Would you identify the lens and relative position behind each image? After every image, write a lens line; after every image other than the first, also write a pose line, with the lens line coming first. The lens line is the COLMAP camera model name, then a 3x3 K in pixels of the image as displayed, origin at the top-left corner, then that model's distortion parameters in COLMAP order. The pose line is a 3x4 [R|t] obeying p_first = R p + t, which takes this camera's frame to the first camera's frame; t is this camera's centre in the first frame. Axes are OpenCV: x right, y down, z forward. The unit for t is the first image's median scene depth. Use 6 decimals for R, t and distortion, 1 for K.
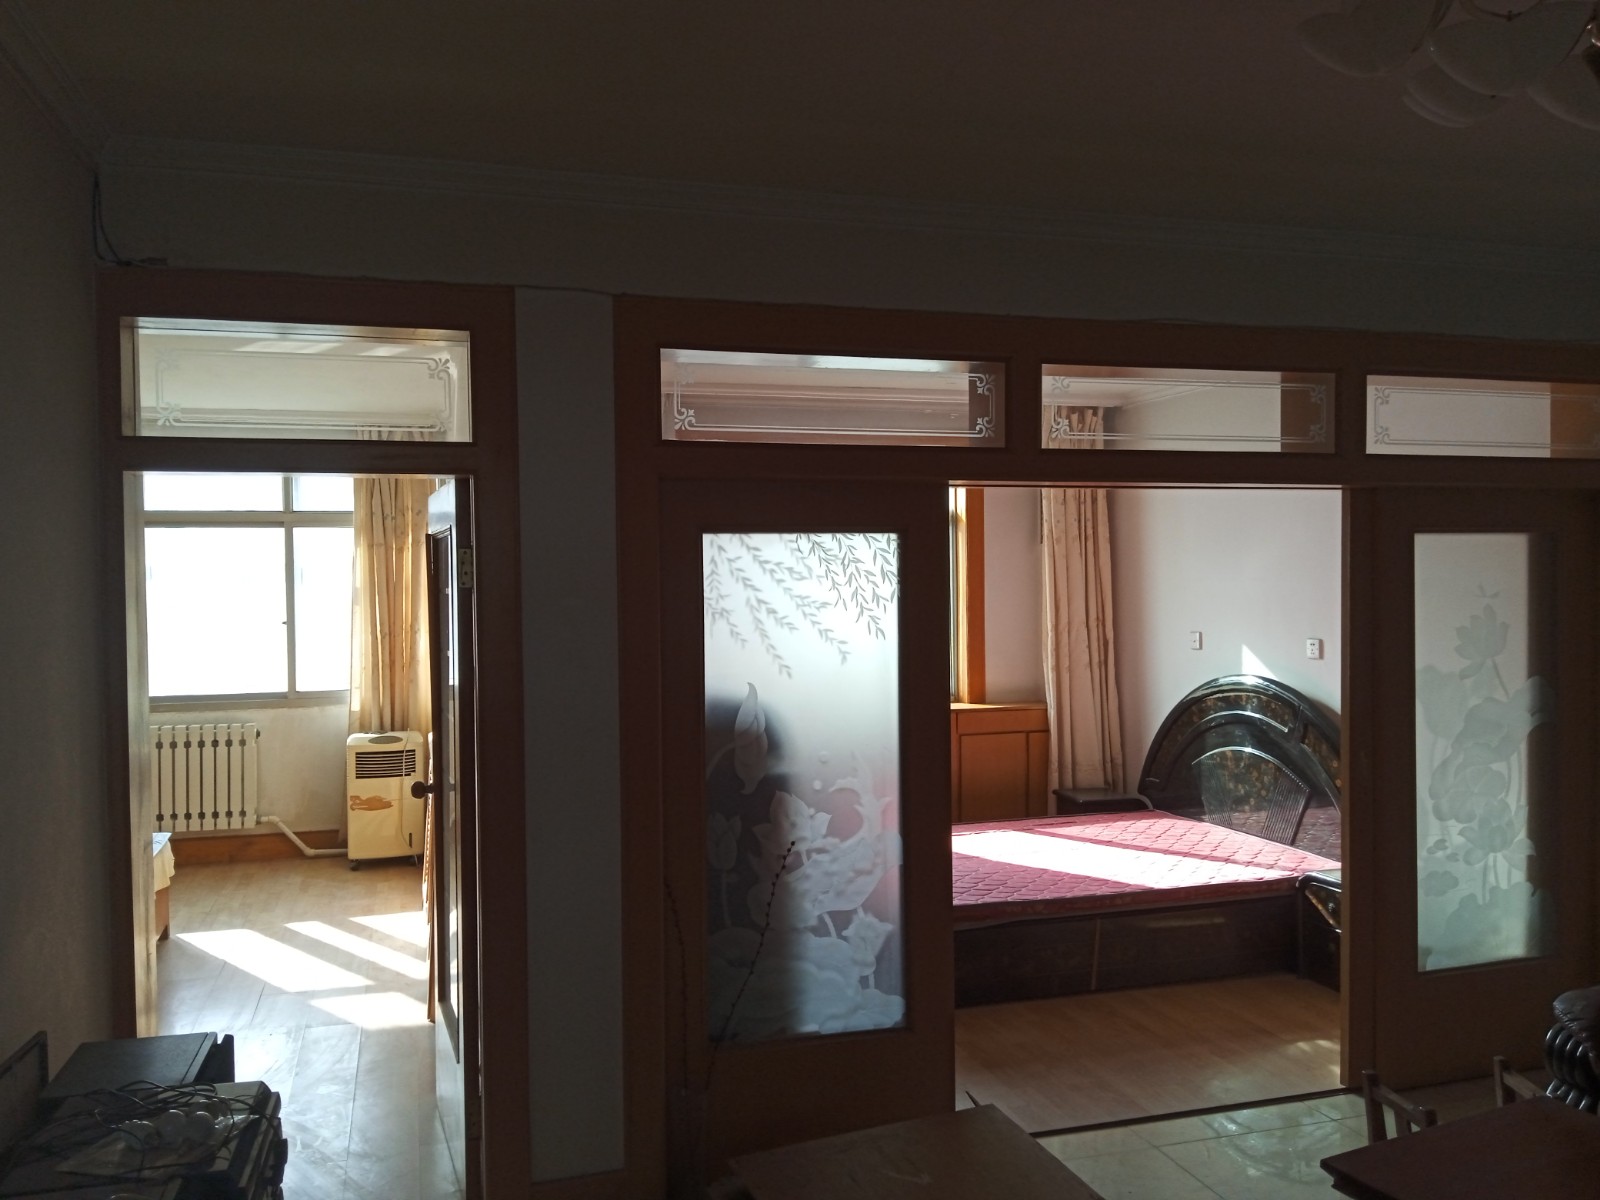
lens RADIAL K [[1307.9, 0, 798.5], [0, 1307.9, 593.3], [0, 0, 1]] dist [0.016298, -0.040180]
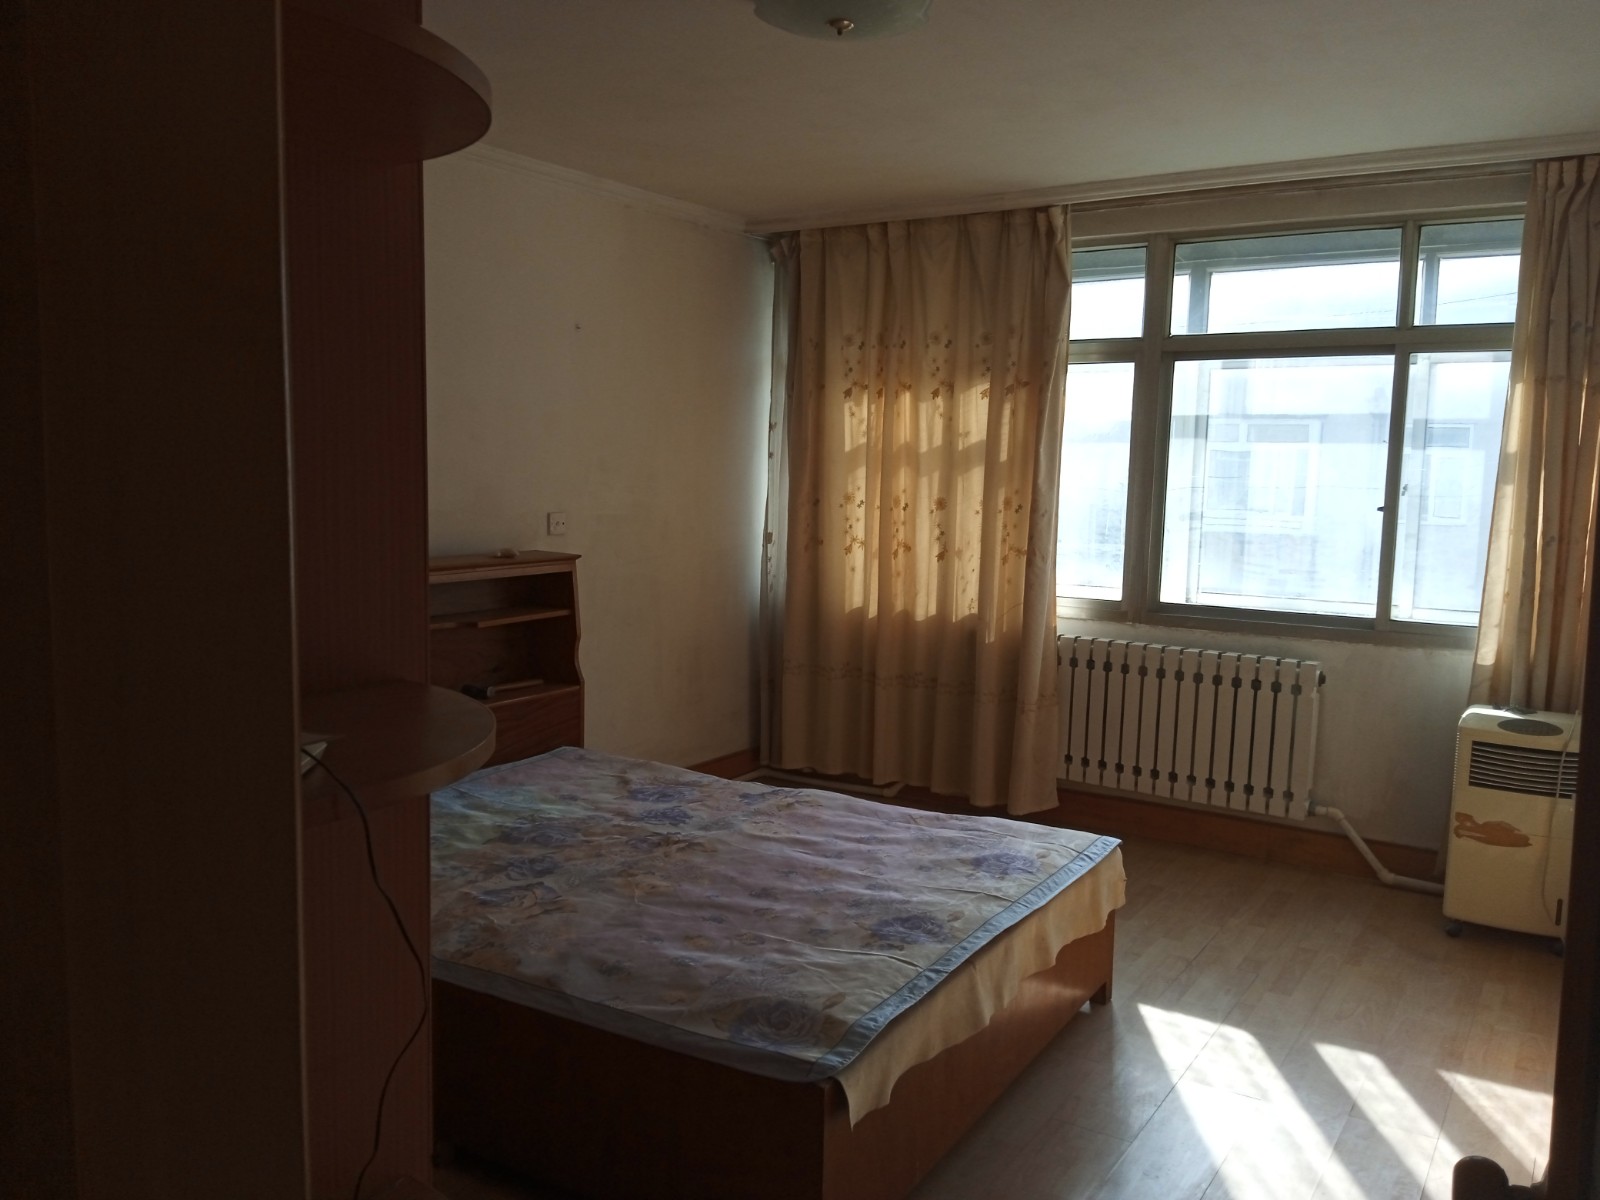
lens RADIAL K [[1307.9, 0, 801.9], [0, 1307.9, 606.3], [0, 0, 1]] dist [0.016298, -0.040180]
pose [[0.656586, 0.113187, -0.745710, -0.084186], [-0.034393, 0.992141, 0.120309, 0.002570], [0.753467, -0.053346, 0.655318, 0.312666]]
